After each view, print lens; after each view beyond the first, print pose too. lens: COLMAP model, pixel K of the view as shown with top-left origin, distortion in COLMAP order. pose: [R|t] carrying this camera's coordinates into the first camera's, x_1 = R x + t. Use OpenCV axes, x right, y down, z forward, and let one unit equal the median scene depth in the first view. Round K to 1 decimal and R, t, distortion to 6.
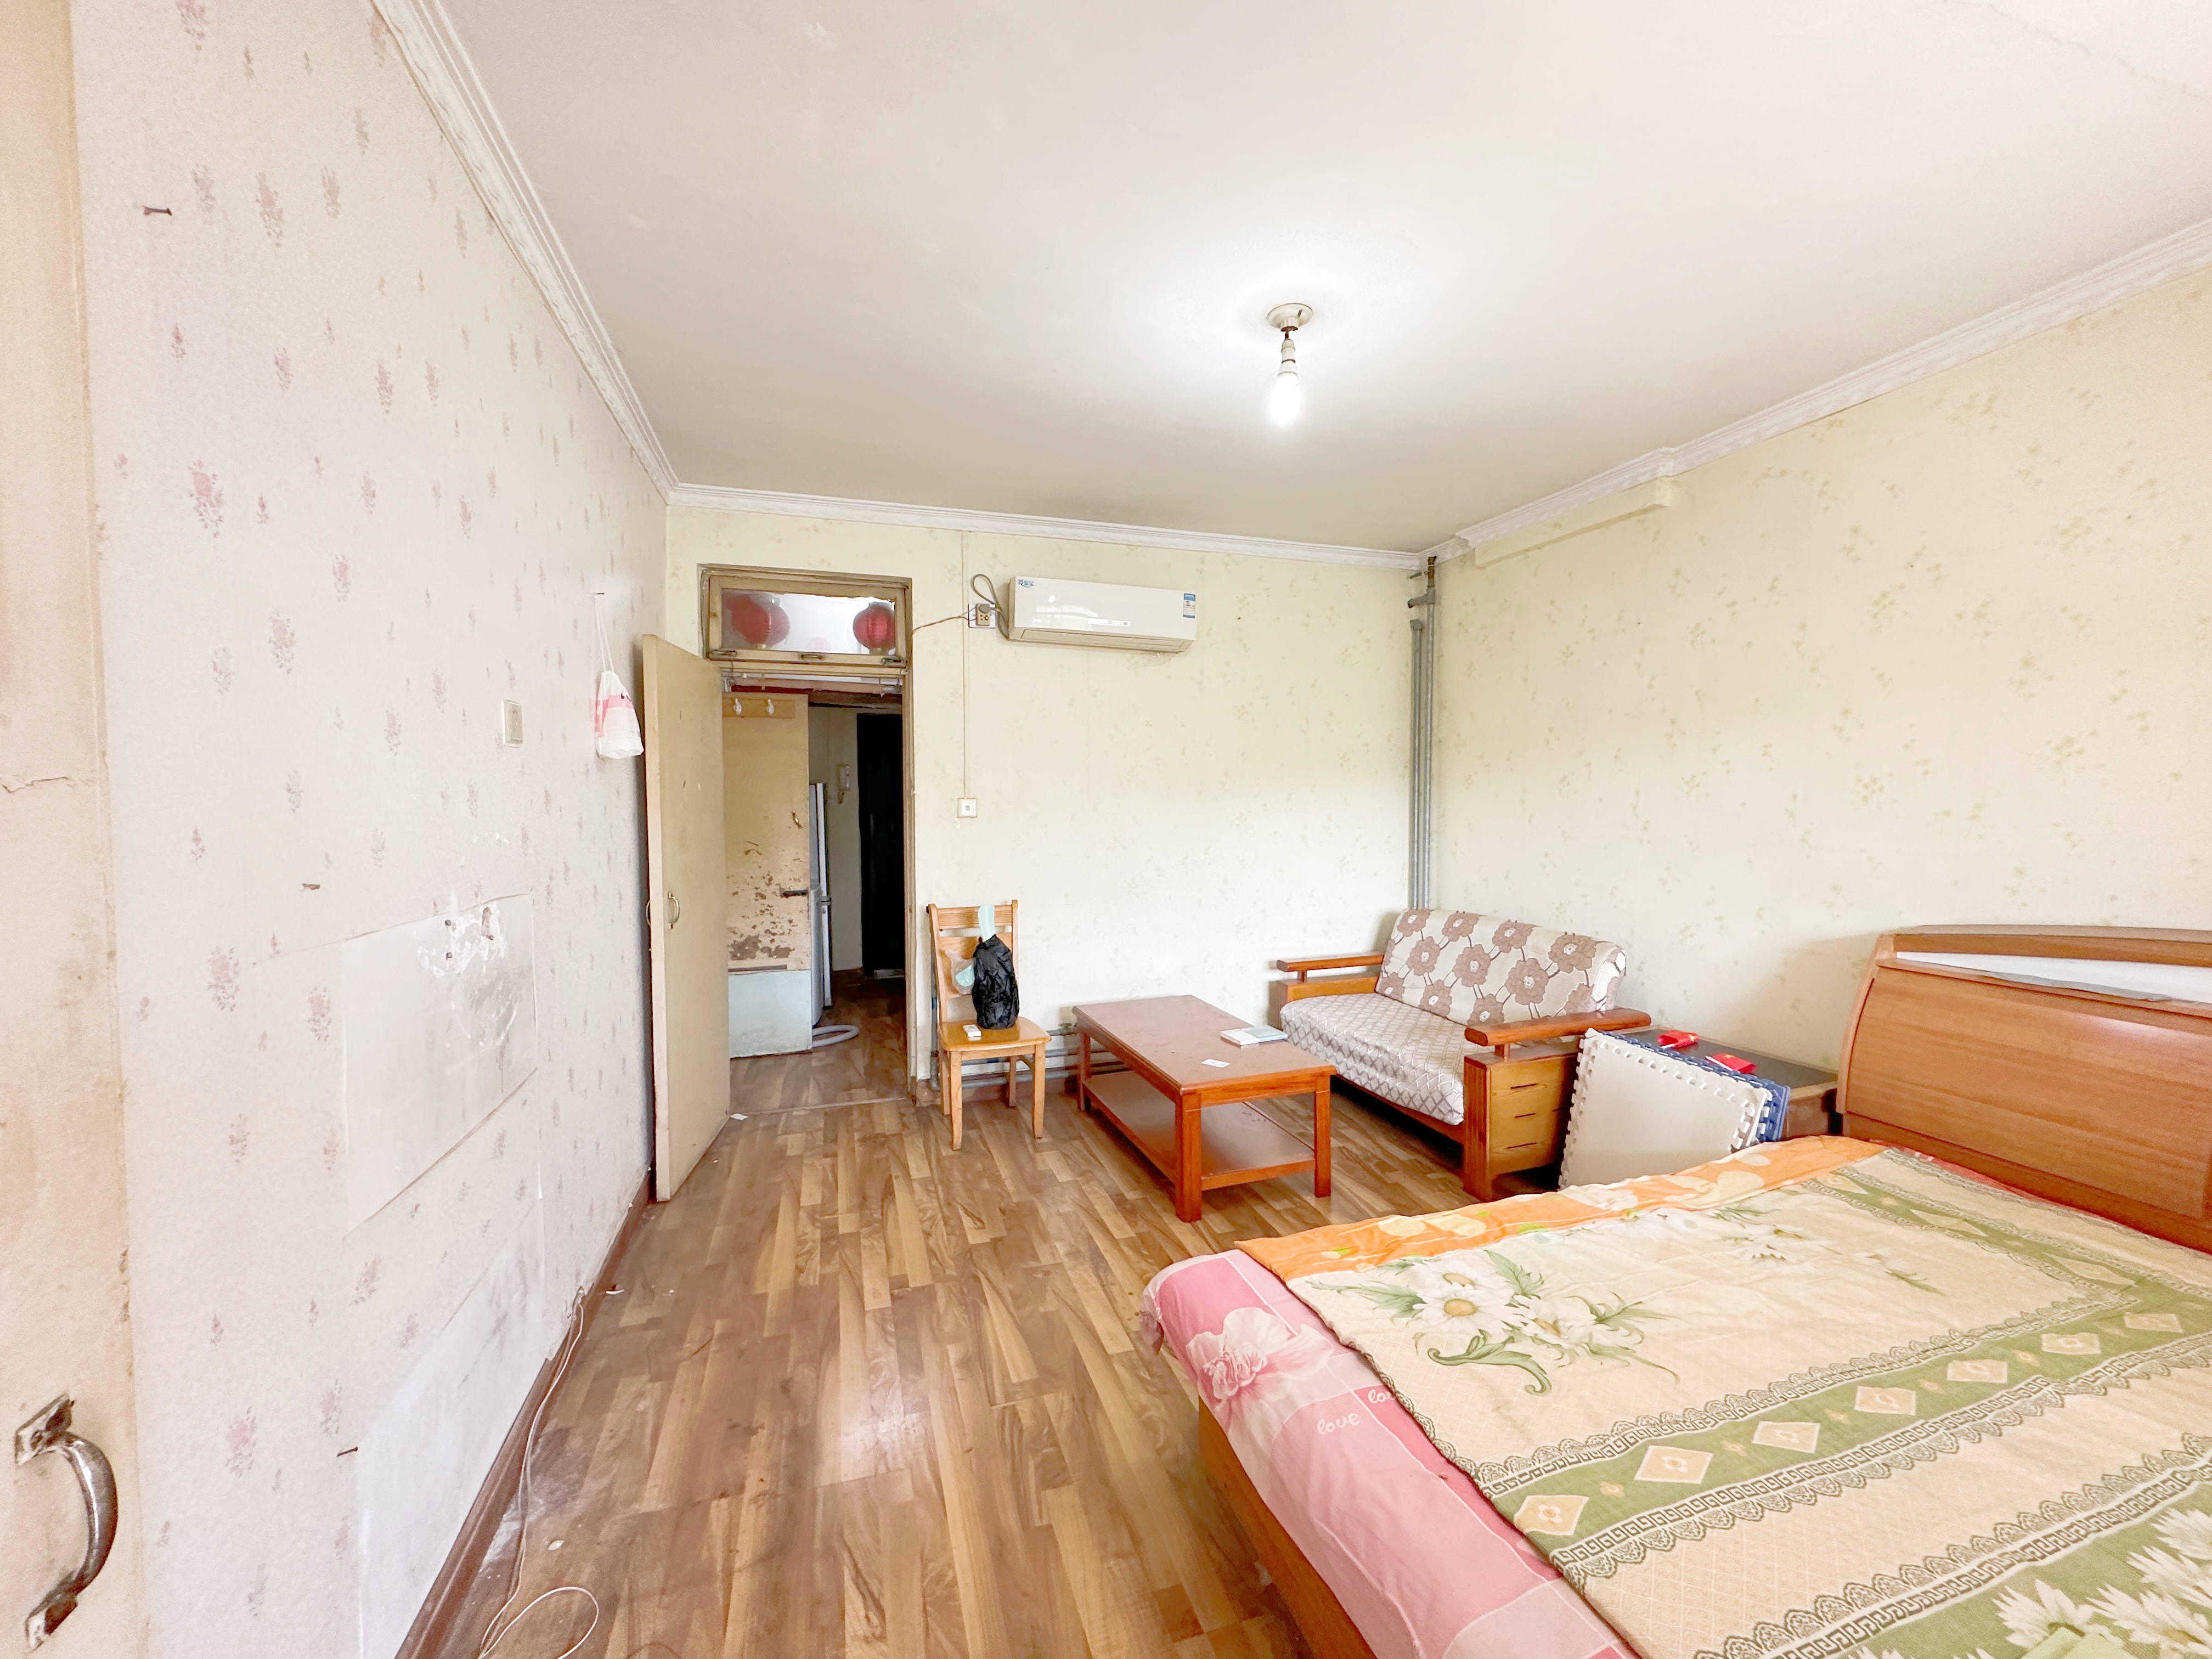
lens RADIAL K [[874.2, 0, 1106.0], [0, 874.2, 829.5], [0, 0, 1]] dist [0.000601, 0.000041]
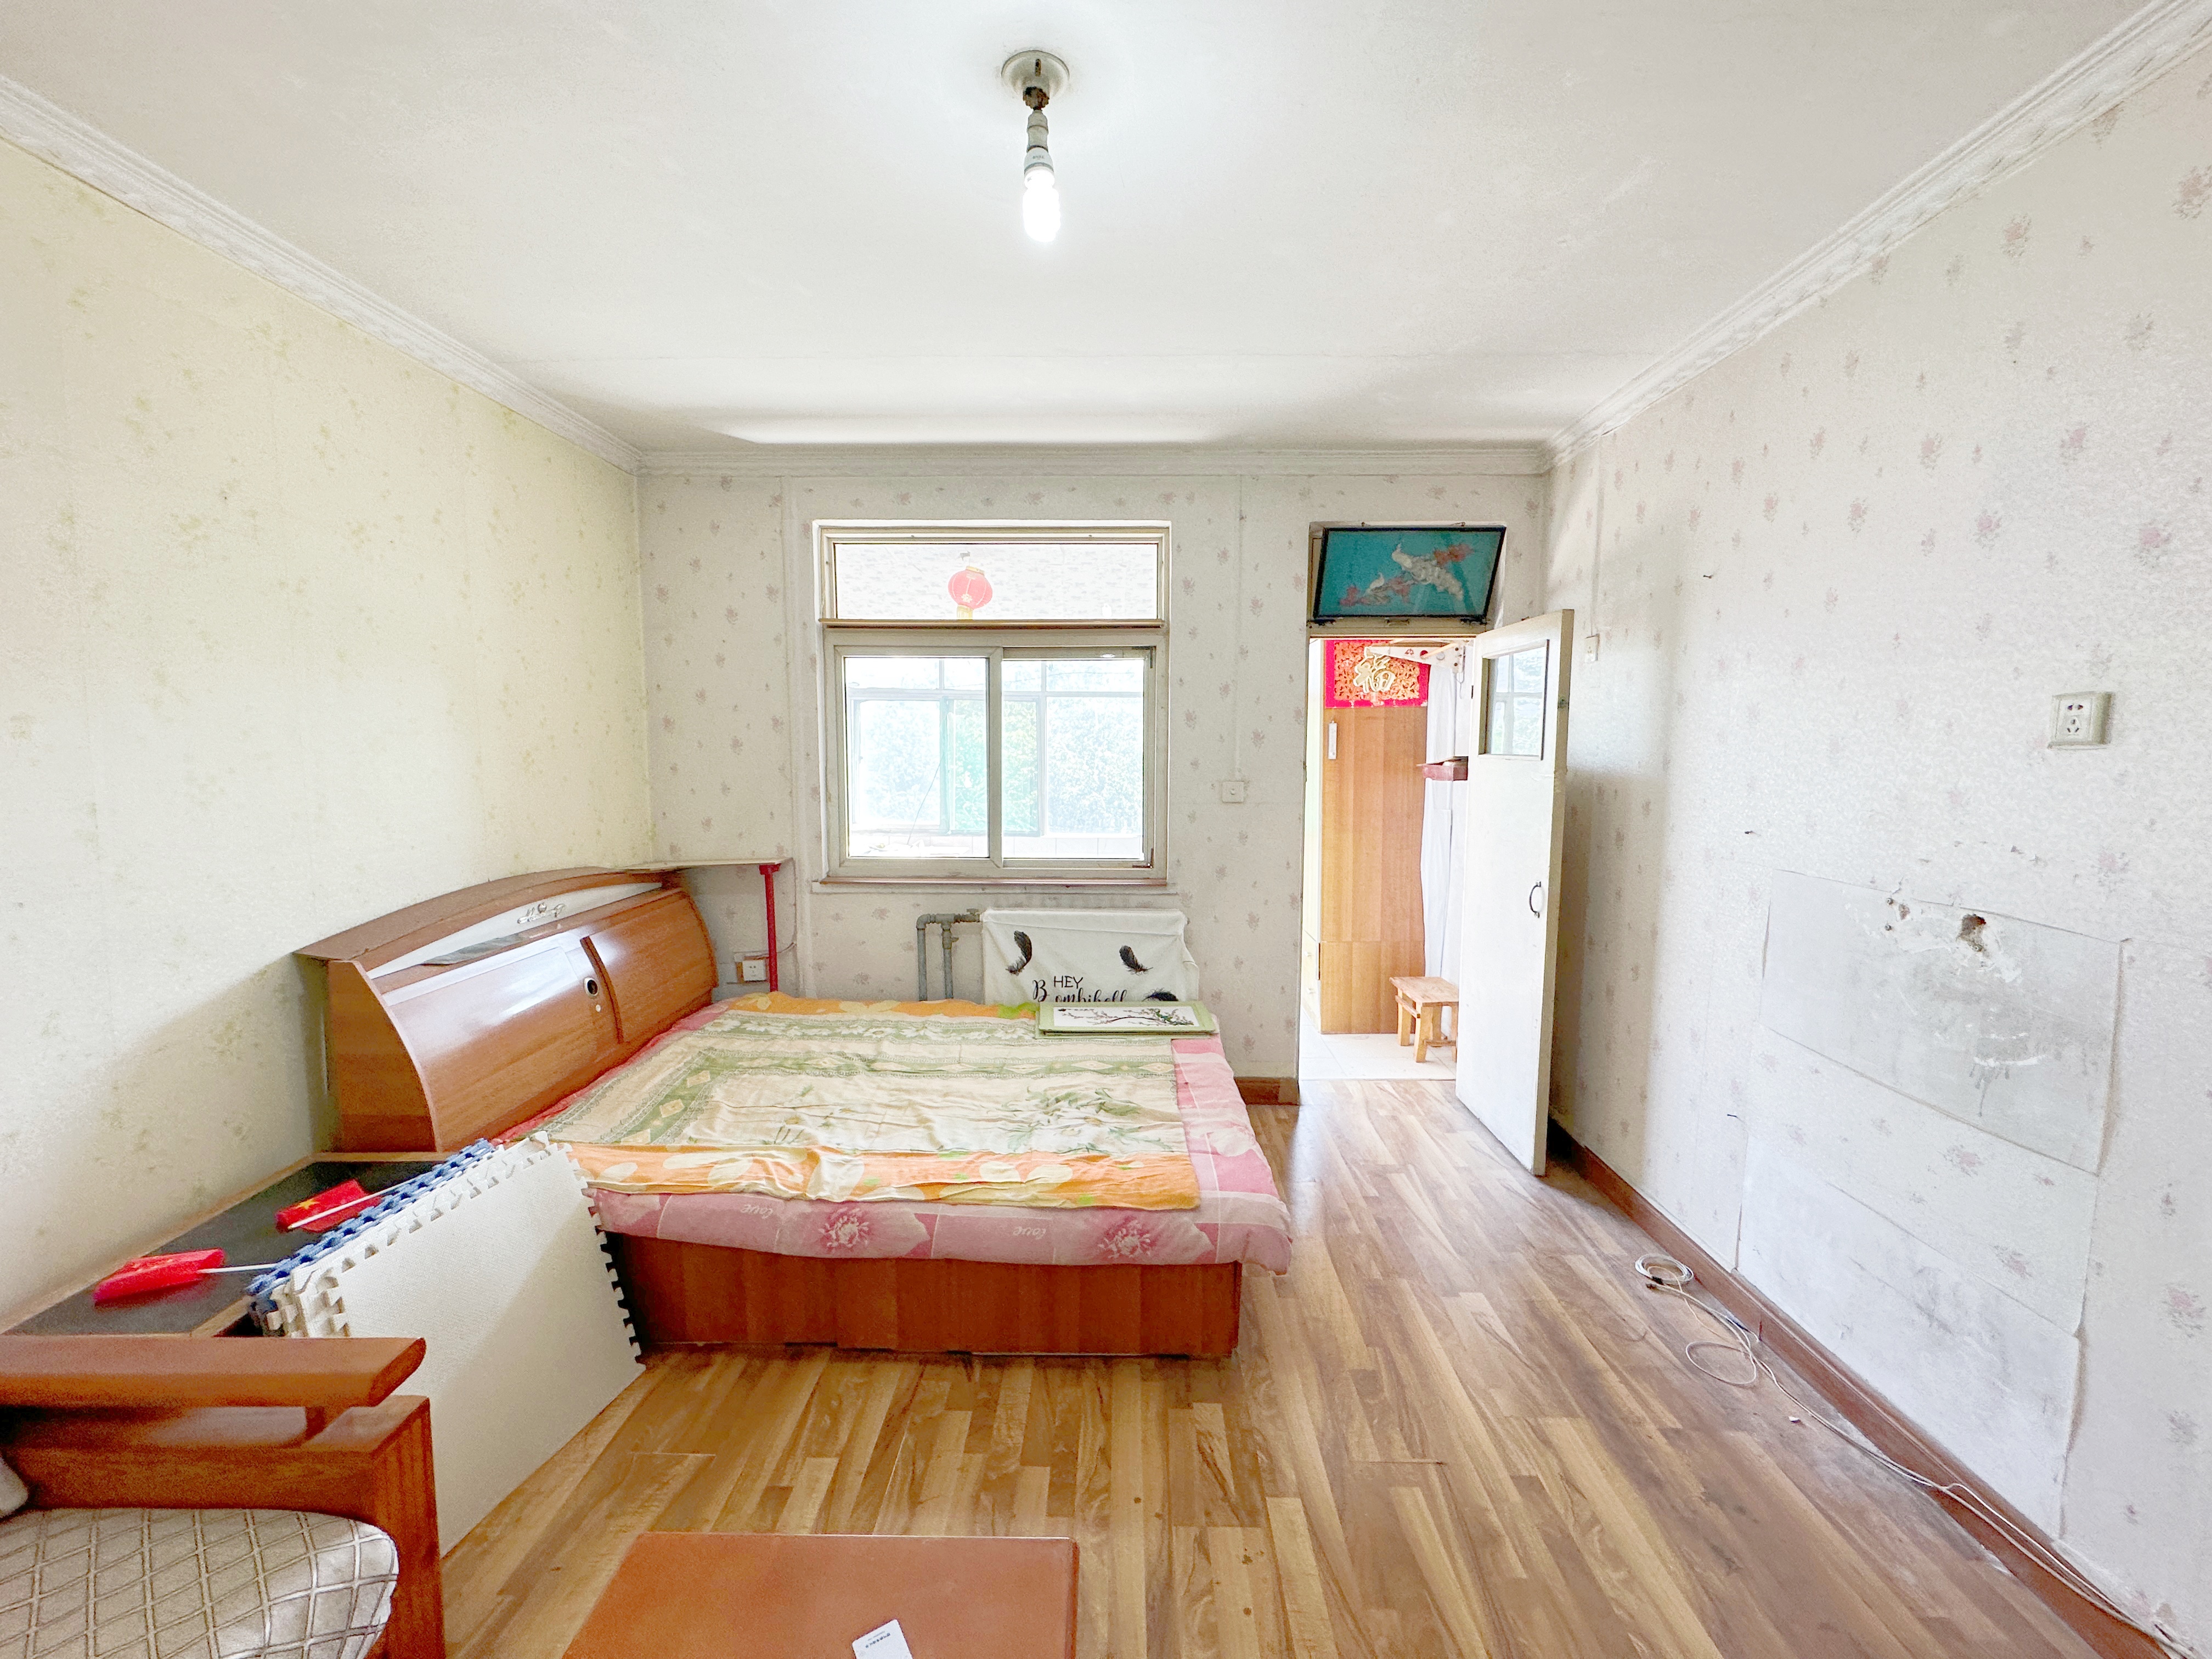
lens RADIAL K [[874.2, 0, 1106.0], [0, 874.2, 829.5], [0, 0, 1]] dist [0.000601, 0.000041]
pose [[-0.948639, -0.026036, 0.315287, -0.068812], [0.014765, 0.991878, 0.126335, -0.119778], [-0.316015, 0.124501, -0.940550, 1.817162]]
